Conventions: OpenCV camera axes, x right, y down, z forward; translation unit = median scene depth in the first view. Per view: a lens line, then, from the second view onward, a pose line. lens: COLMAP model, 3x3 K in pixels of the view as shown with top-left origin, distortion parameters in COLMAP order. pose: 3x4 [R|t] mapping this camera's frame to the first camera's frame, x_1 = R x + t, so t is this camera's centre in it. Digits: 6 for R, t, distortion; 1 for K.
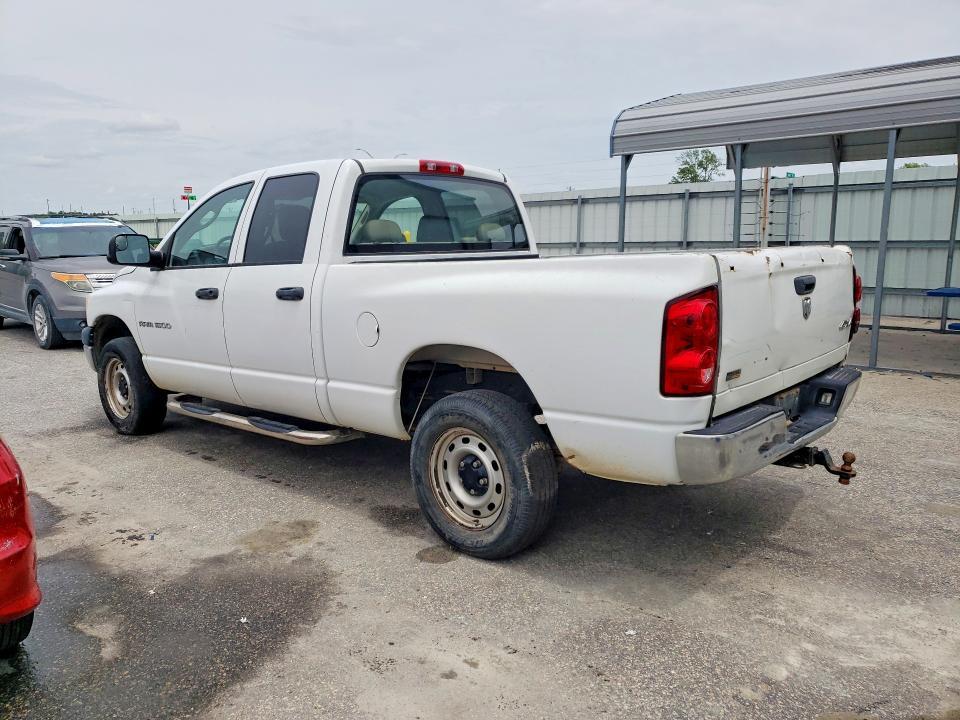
lens RADIAL K [[749.9, 0, 481.0], [0, 749.9, 363.3], [0, 0, 1]] dist [0.010269, 0.018018]
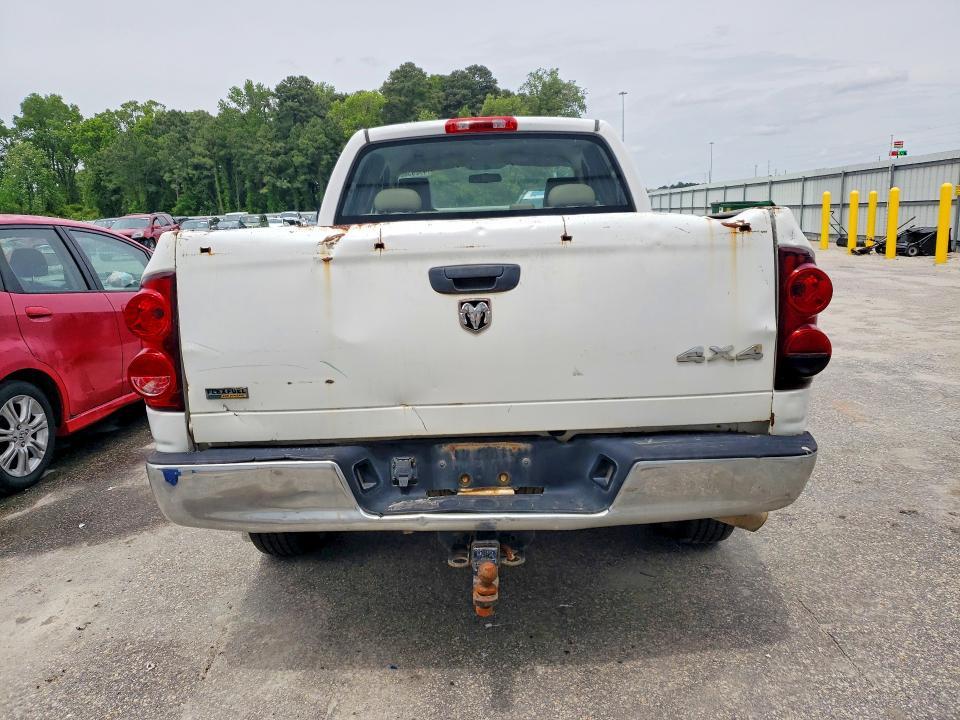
lens RADIAL K [[749.9, 0, 487.5], [0, 749.9, 354.2], [0, 0, 1]] dist [0.010269, 0.018018]
pose [[0.650926, 0.124477, -0.748866, 0.530004], [-0.095805, 0.992048, 0.081624, -0.054664], [0.753072, 0.018614, 0.657675, 0.353995]]
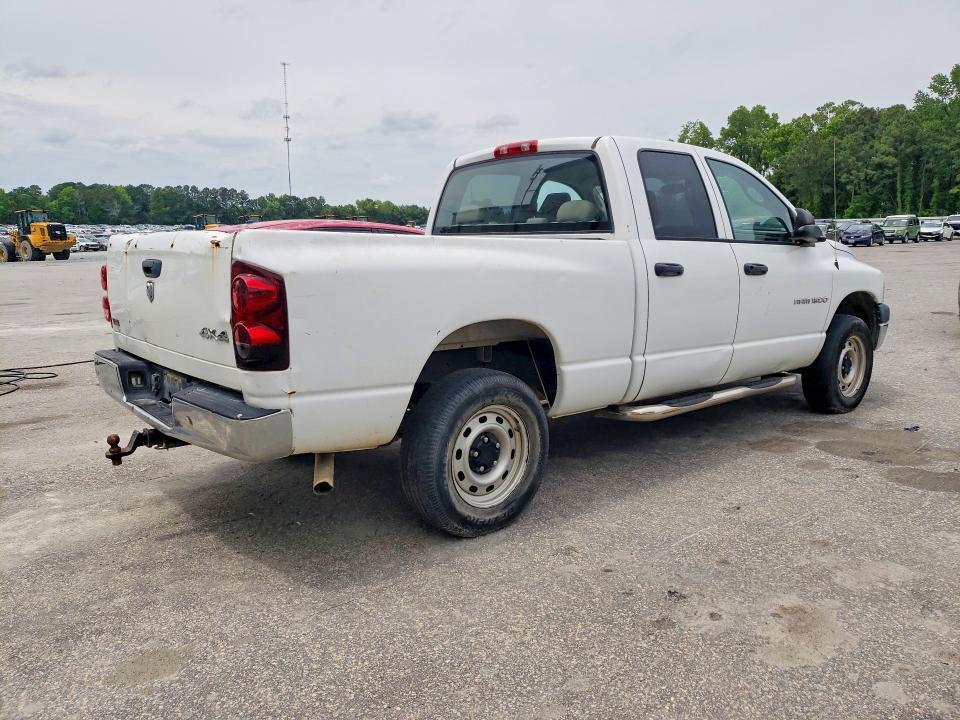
lens RADIAL K [[749.9, 0, 475.6], [0, 749.9, 360.0], [0, 0, 1]] dist [0.010269, 0.018018]
pose [[-0.154314, 0.175412, -0.972326, 0.801738], [-0.150408, 0.968473, 0.198587, -0.146833], [0.976506, 0.176890, -0.123066, 0.920088]]
